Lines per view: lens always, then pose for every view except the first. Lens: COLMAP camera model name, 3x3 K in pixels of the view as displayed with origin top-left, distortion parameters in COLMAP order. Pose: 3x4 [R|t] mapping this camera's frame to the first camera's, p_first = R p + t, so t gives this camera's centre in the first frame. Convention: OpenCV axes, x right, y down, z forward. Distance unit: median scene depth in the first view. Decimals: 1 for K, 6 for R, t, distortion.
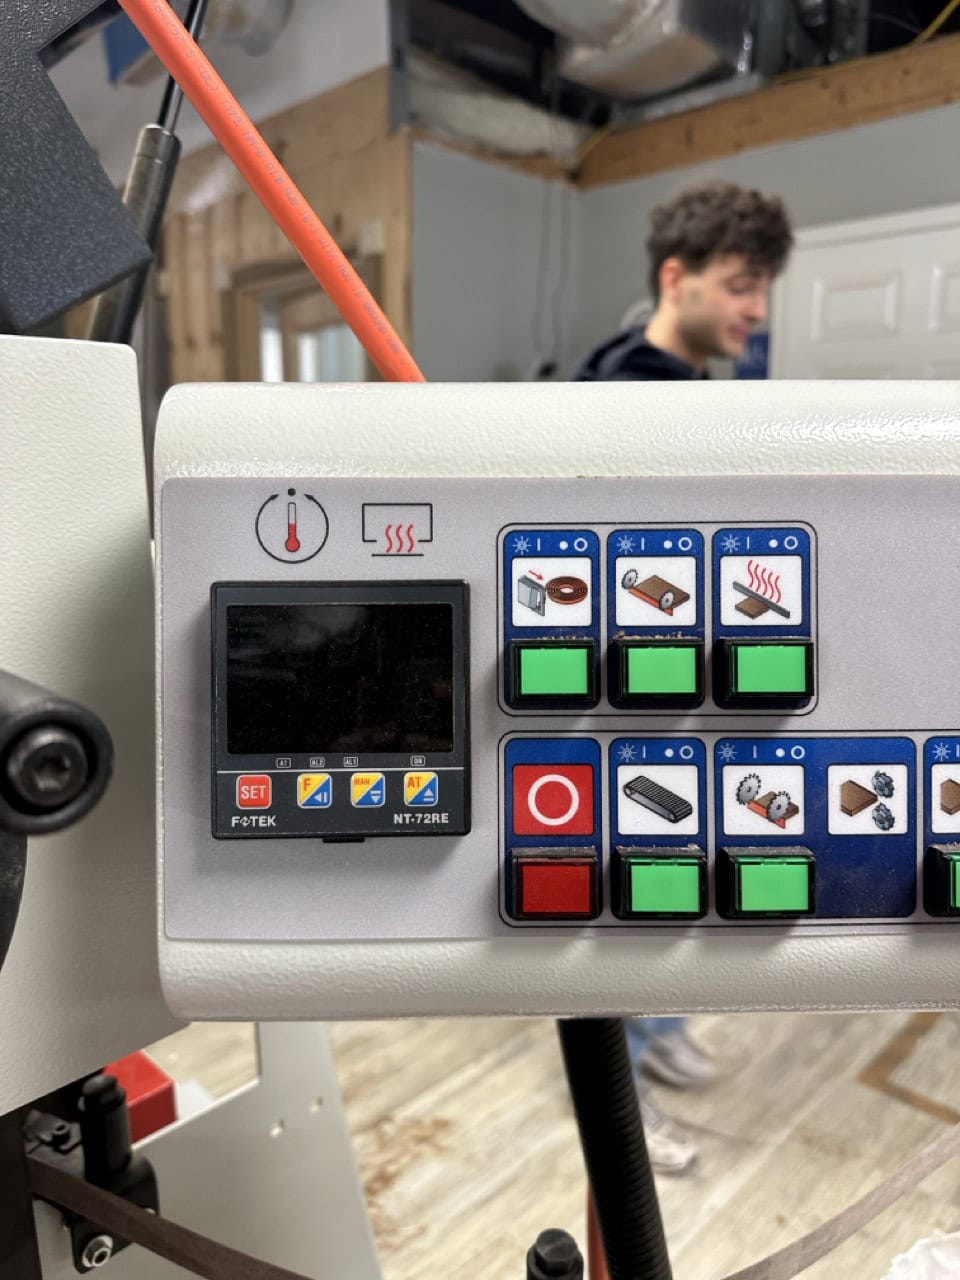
lens RADIAL K [[898.9, 0, 480.0], [0, 898.9, 640.0], [0, 0, 1]] dist [0.096459, -0.118885]
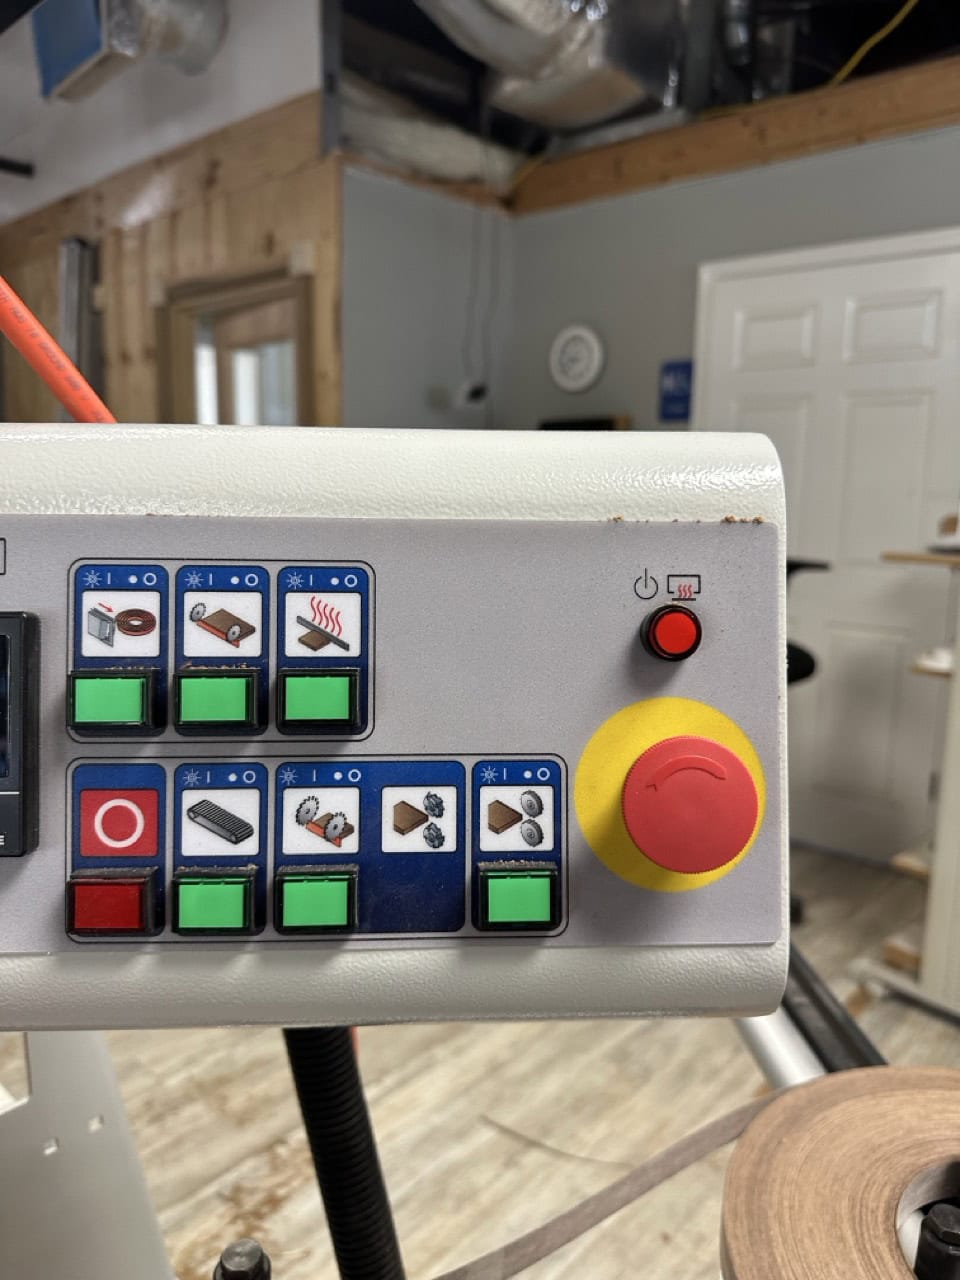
lens RADIAL K [[898.9, 0, 480.0], [0, 898.9, 640.0], [0, 0, 1]] dist [0.096459, -0.118885]
pose [[0.999115, 0.007319, 0.041421, 0.452802], [-0.006528, 0.999795, -0.019184, -0.017167], [-0.041553, 0.018897, 0.998958, -0.073662]]
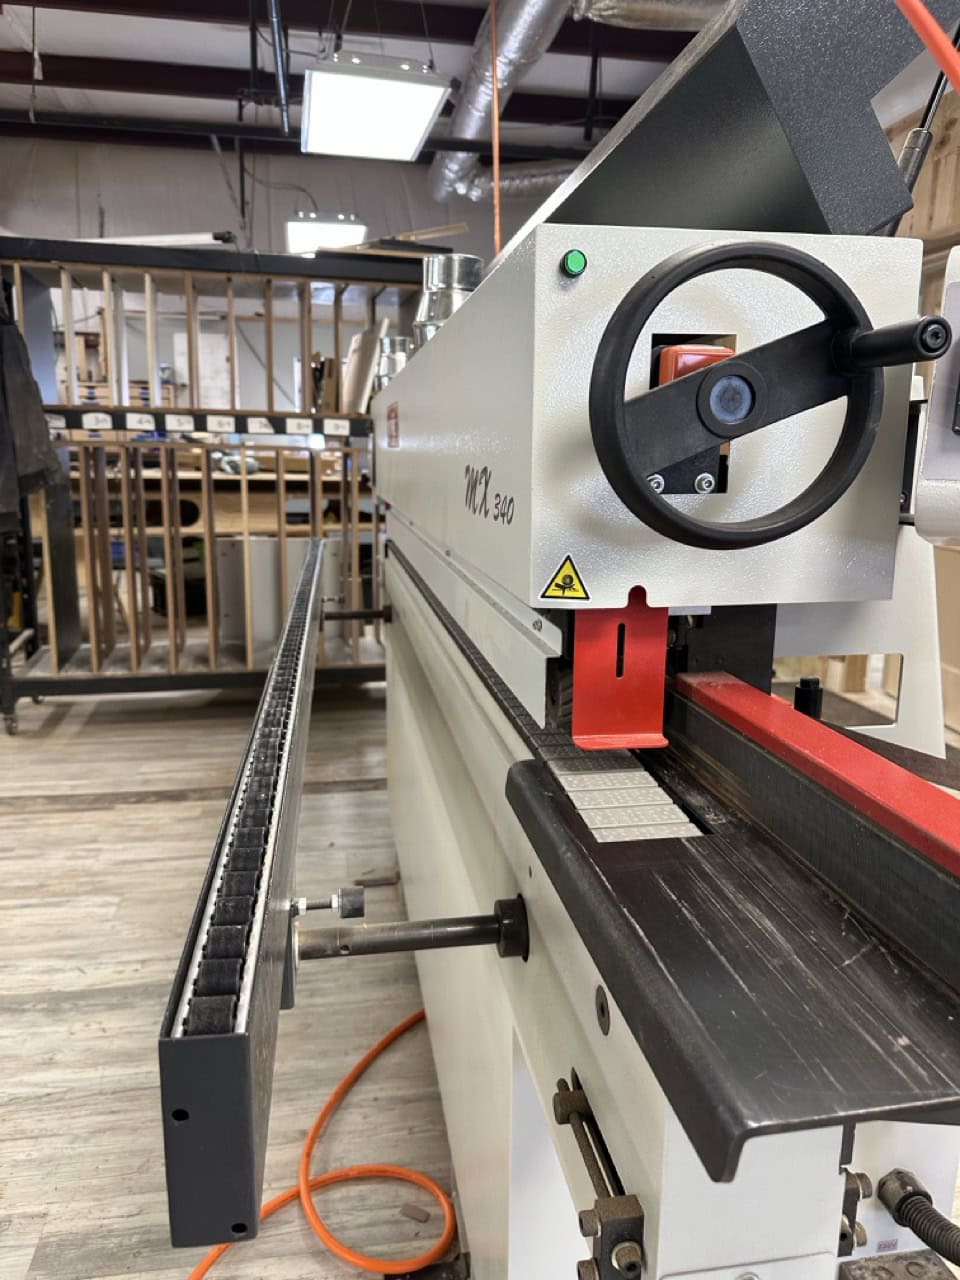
lens RADIAL K [[907.5, 0, 472.4], [0, 907.5, 636.3], [0, 0, 1]] dist [0.090553, -0.160308]
pose [[0.808785, 0.125755, -0.574502, 0.129460], [-0.126602, 0.991197, 0.038736, 0.779595], [0.574316, 0.041405, 0.817586, -1.579670]]
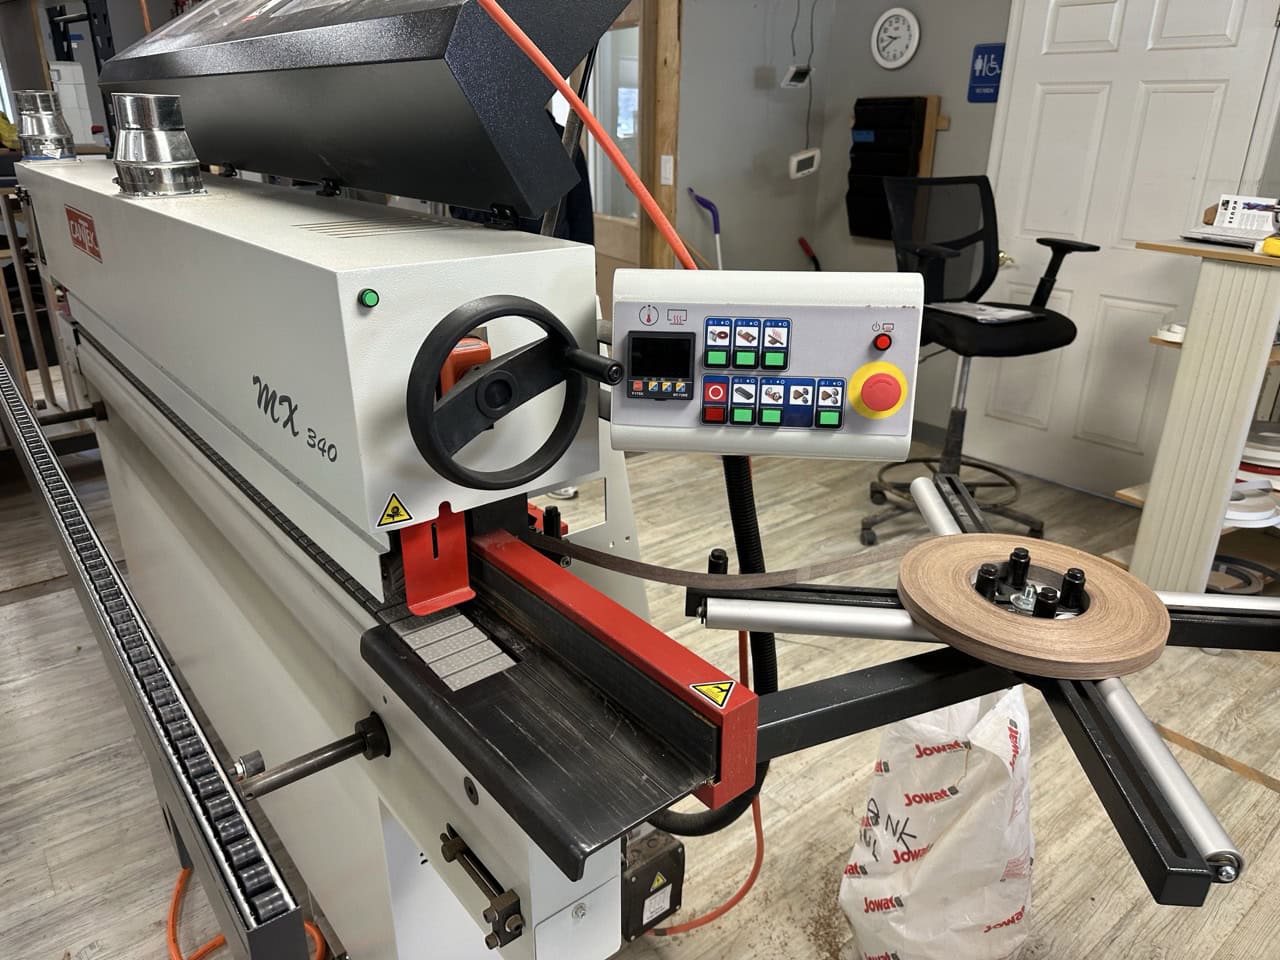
lens RADIAL K [[898.9, 0, 644.0], [0, 898.9, 473.4], [0, 0, 1]] dist [0.096459, -0.118885]
pose [[0.994256, 0.050305, -0.094473, 0.153198], [-0.032333, 0.982594, 0.182932, -0.163697], [0.102031, -0.178826, 0.978576, -2.718353]]
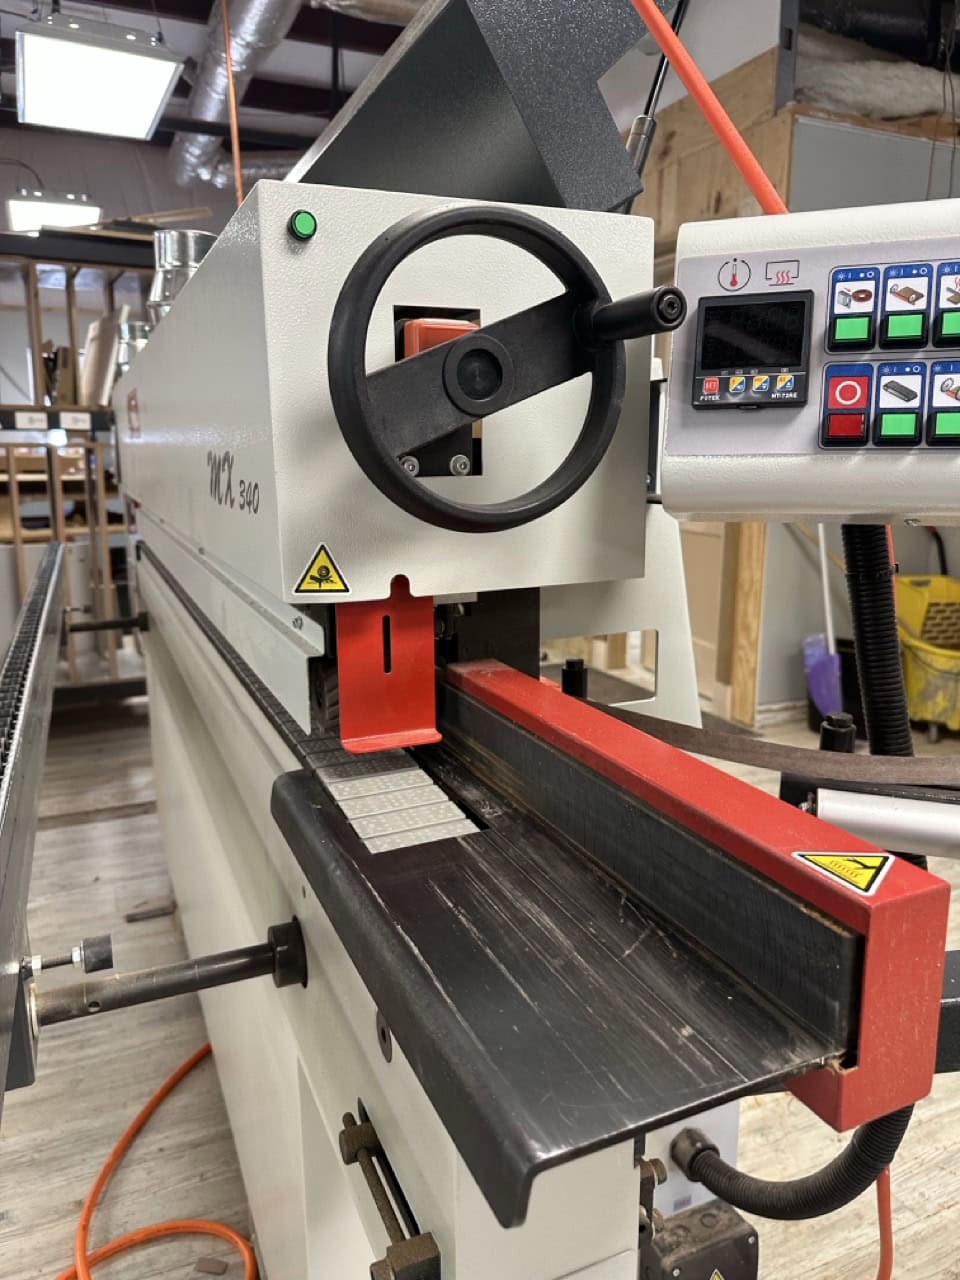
lens RADIAL K [[915.4, 0, 481.9], [0, 915.4, 634.6], [0, 0, 1]] dist [0.021452, -0.039333]
pose [[0.931241, 0.070334, -0.357552, 0.091709], [-0.069203, 0.997475, 0.015973, 0.784939], [0.357772, 0.009869, 0.933757, -1.380658]]
